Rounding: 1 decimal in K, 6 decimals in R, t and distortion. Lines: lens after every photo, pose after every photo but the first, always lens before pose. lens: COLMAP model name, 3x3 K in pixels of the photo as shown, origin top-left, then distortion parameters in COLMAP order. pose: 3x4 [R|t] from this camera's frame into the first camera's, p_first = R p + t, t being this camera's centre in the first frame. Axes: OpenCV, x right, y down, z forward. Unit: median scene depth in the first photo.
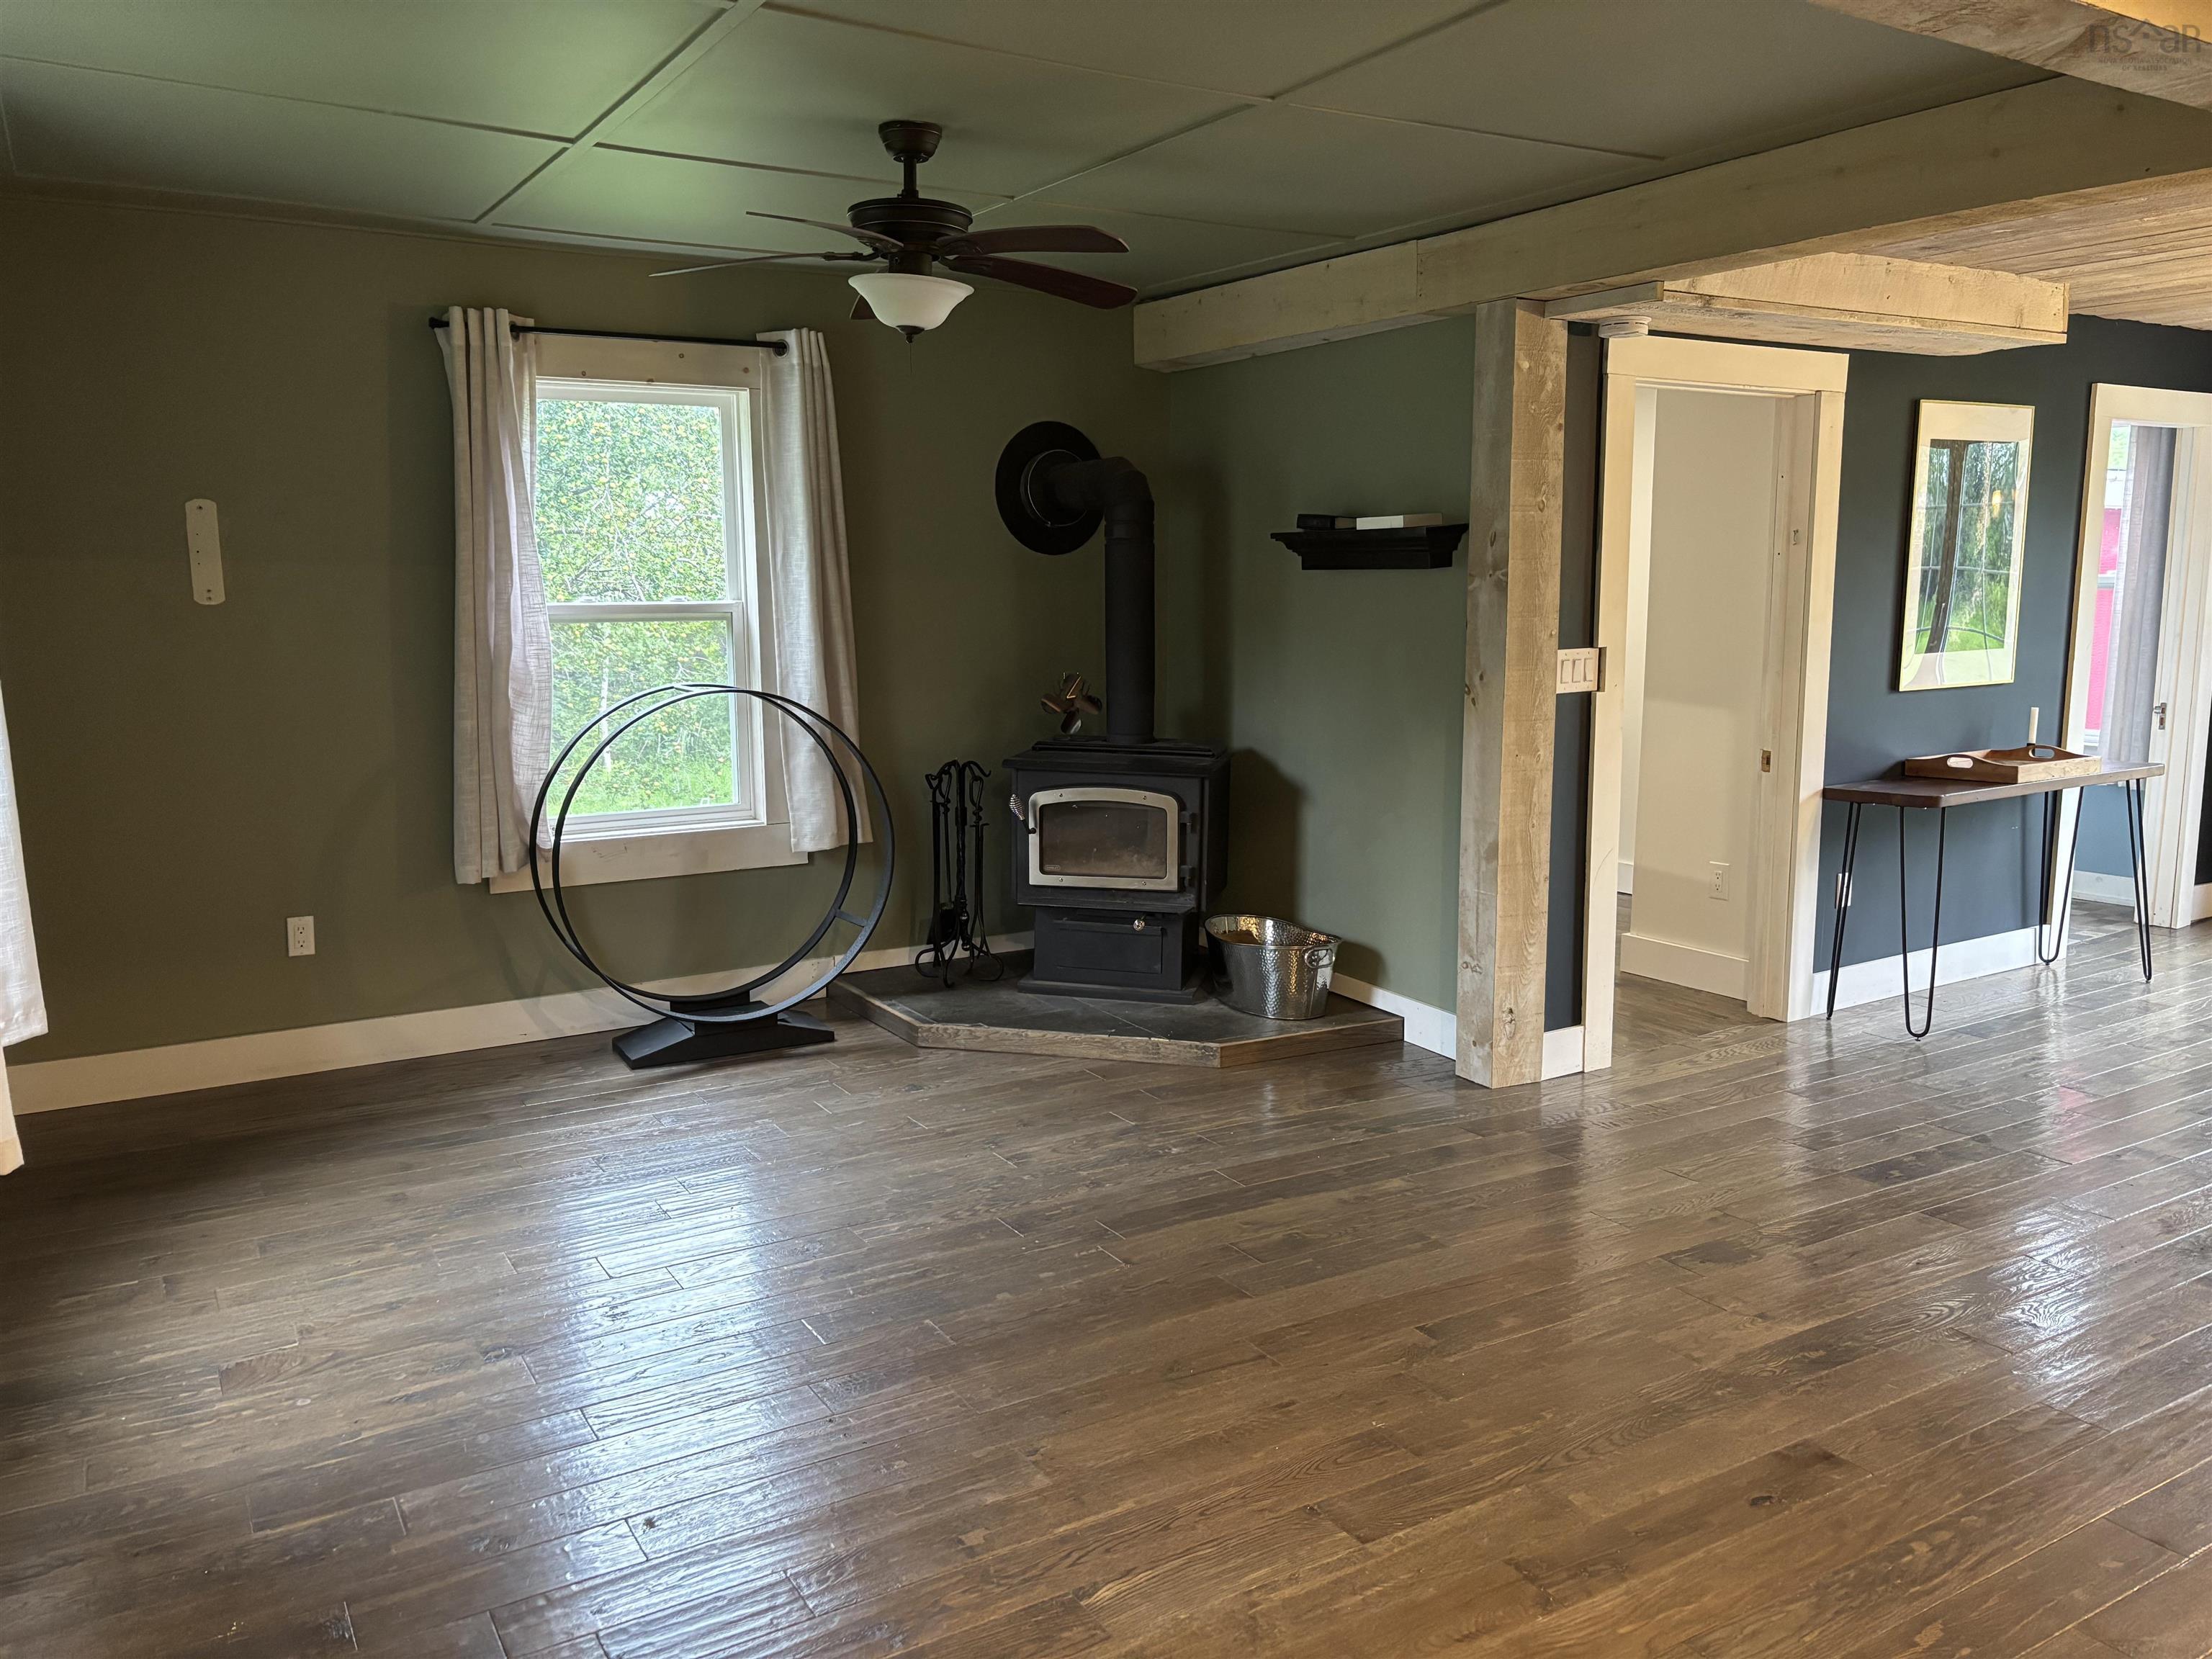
lens RADIAL K [[1672.1, 0, 1104.6], [0, 1672.1, 834.1], [0, 0, 1]] dist [0.049347, -0.069720]
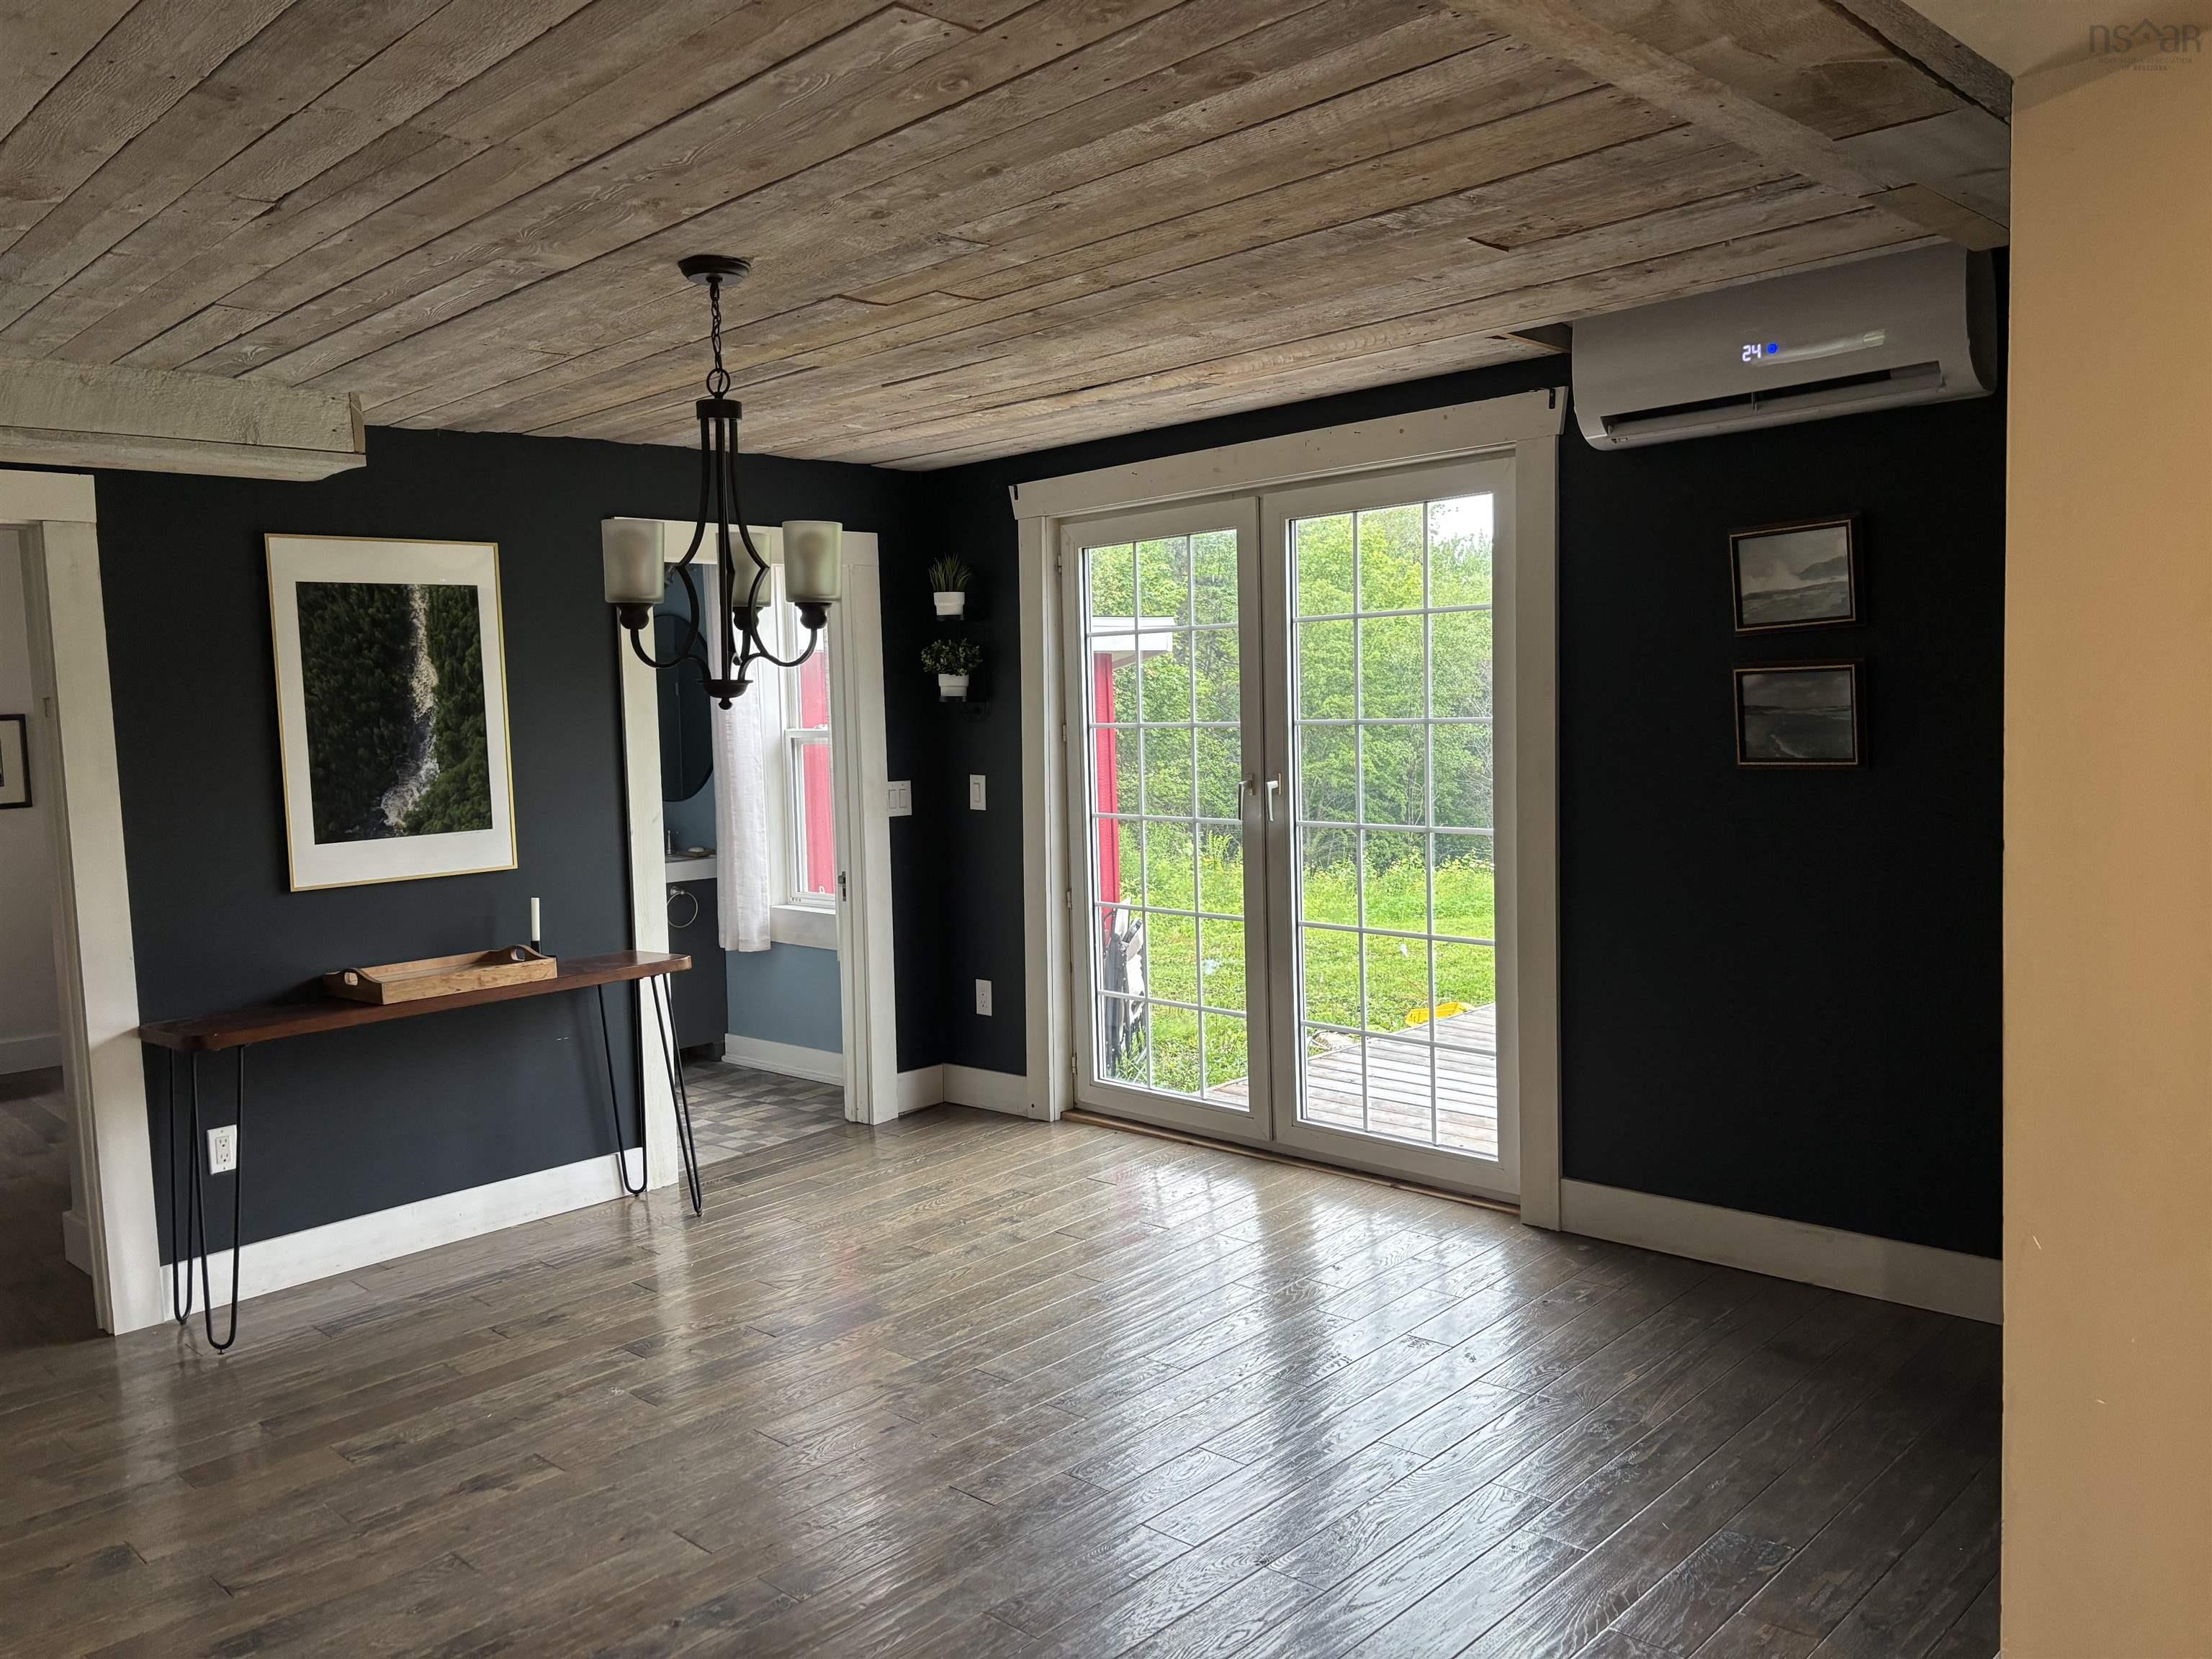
lens RADIAL K [[1672.1, 0, 1105.1], [0, 1672.1, 823.7], [0, 0, 1]] dist [0.049347, -0.069720]
pose [[0.968410, -0.037759, 0.246487, 0.651276], [0.057407, 0.995677, -0.073015, -0.036363], [-0.242665, 0.084859, 0.966392, 0.129969]]
